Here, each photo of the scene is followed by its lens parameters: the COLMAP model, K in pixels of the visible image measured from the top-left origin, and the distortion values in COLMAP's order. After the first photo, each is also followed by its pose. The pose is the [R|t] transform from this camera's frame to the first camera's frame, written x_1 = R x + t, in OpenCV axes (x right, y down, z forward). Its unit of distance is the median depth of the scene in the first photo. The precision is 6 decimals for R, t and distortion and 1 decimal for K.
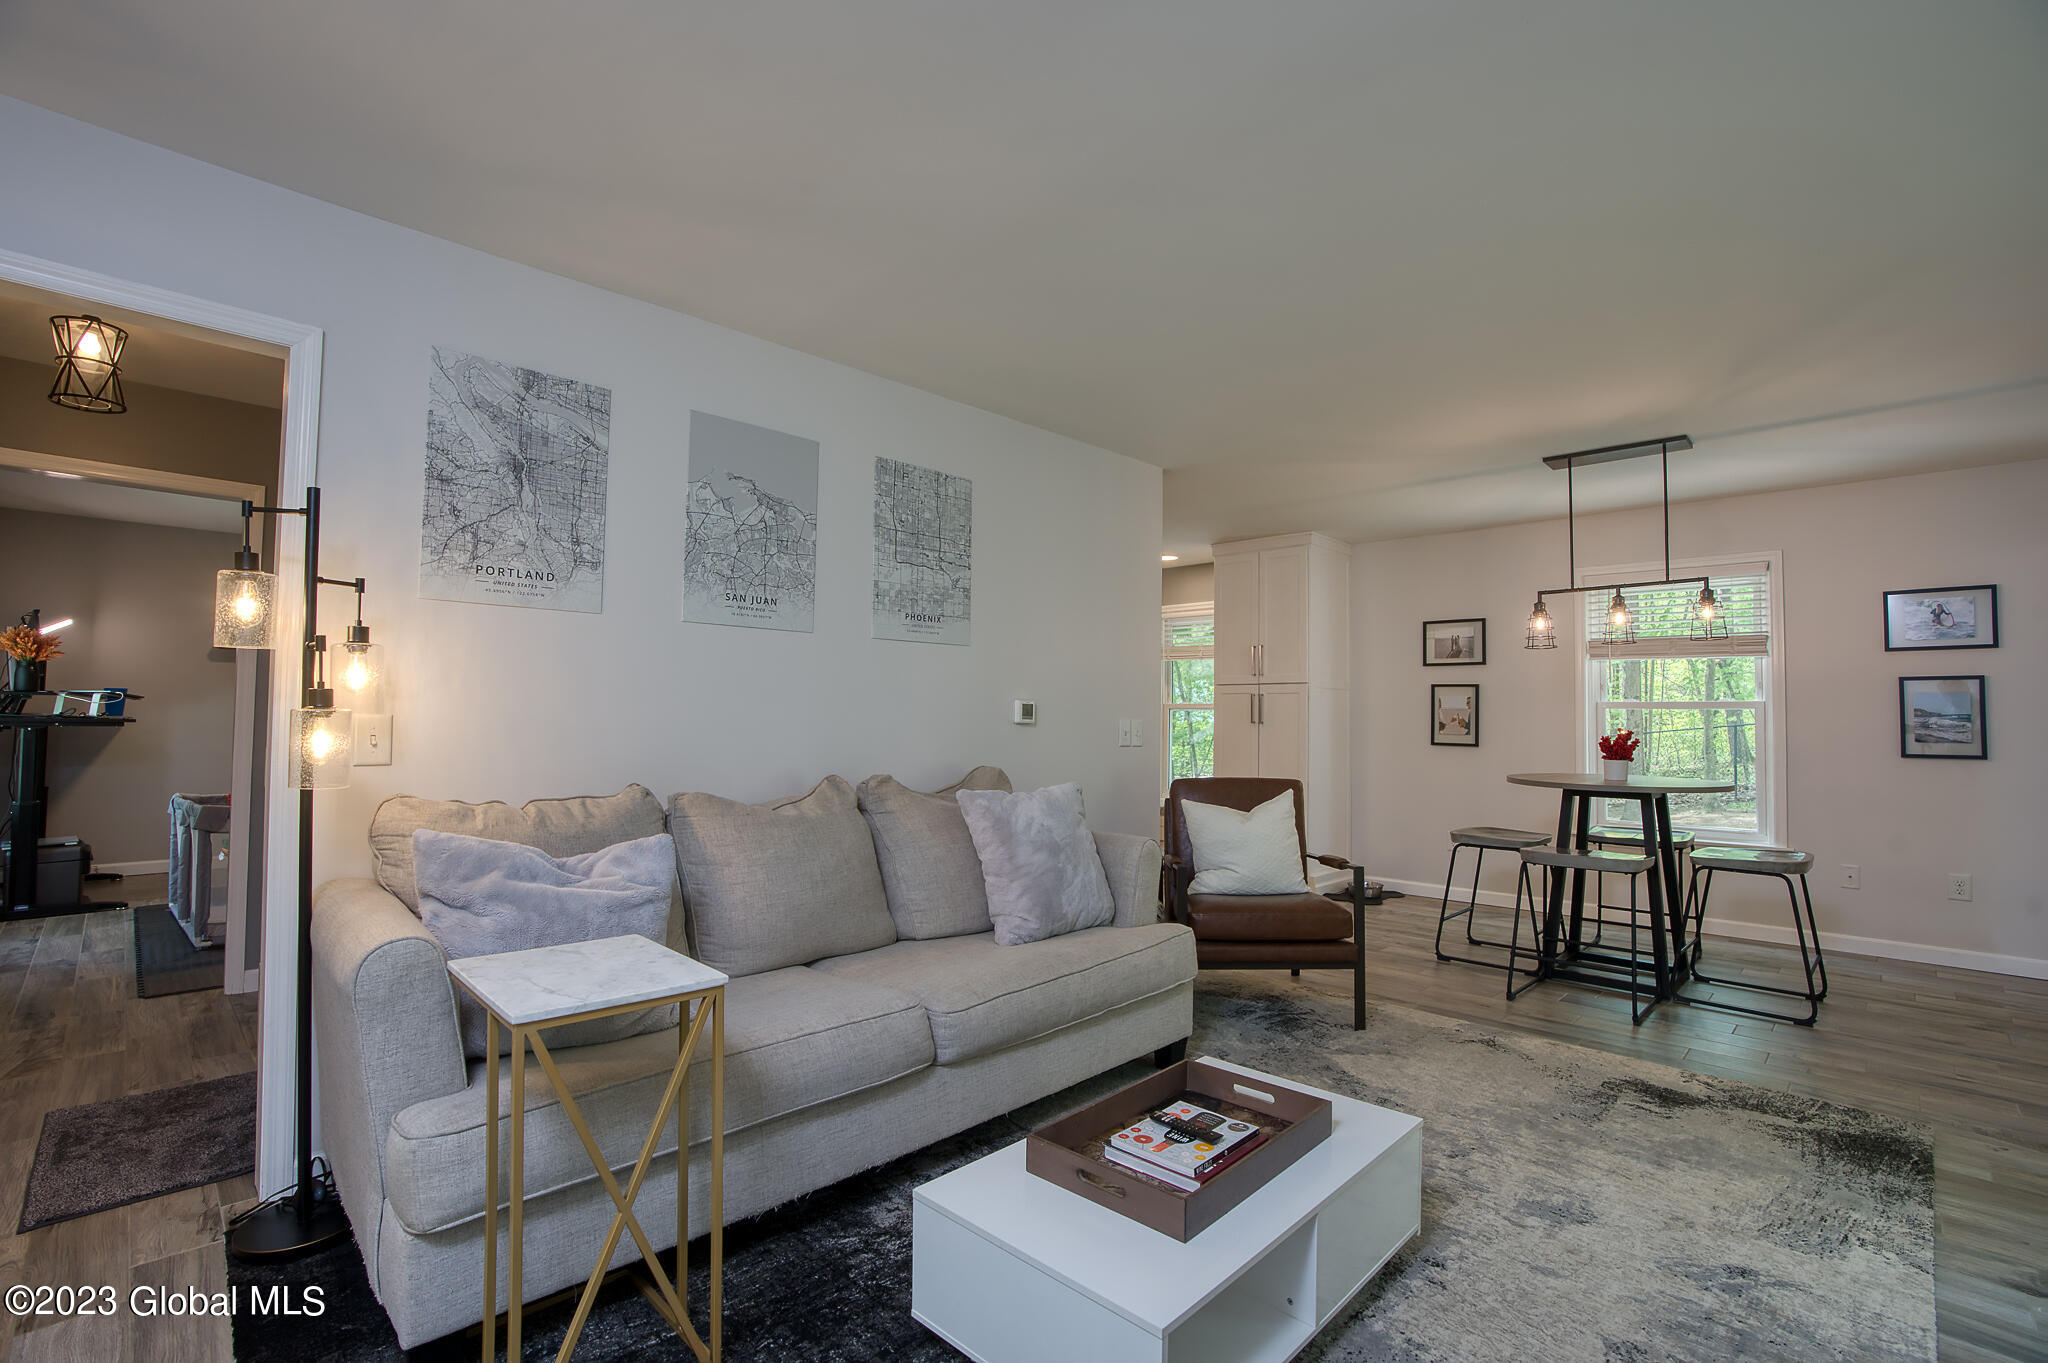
lens RADIAL K [[929.3, 0, 1021.3], [0, 929.3, 684.9], [0, 0, 1]] dist [-0.040723, 0.001250]
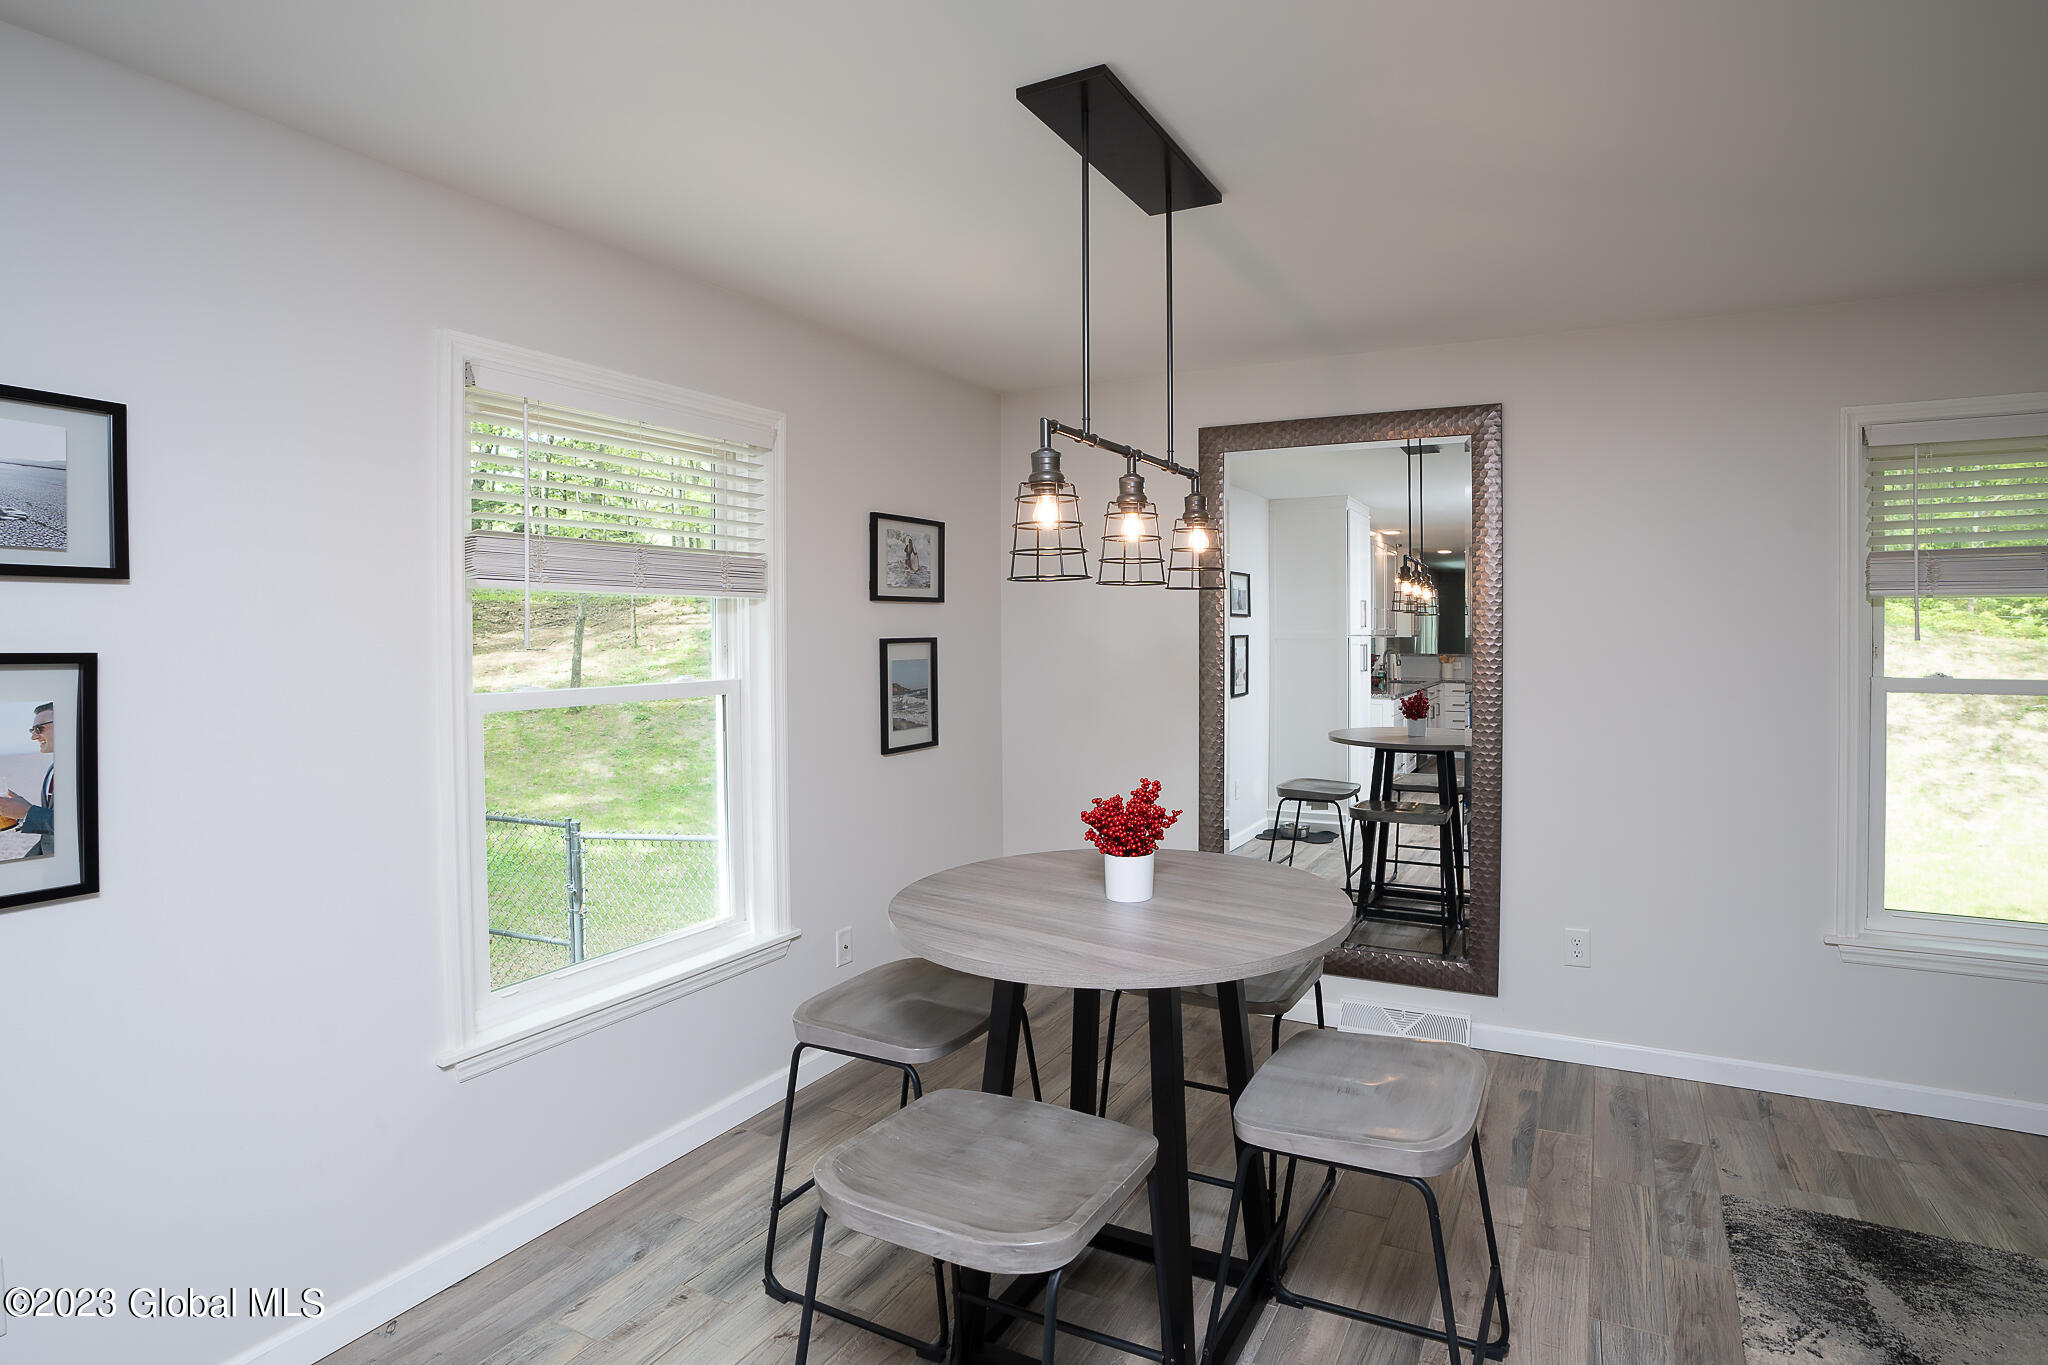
lens RADIAL K [[1048.3, 0, 1026.2], [0, 1048.3, 680.2], [0, 0, 1]] dist [-0.001897, 0.000244]
pose [[-0.321640, -0.058262, 0.945068, 0.181147], [-0.027391, 0.998260, 0.052219, -0.022659], [-0.946466, -0.009090, -0.322676, 1.172195]]
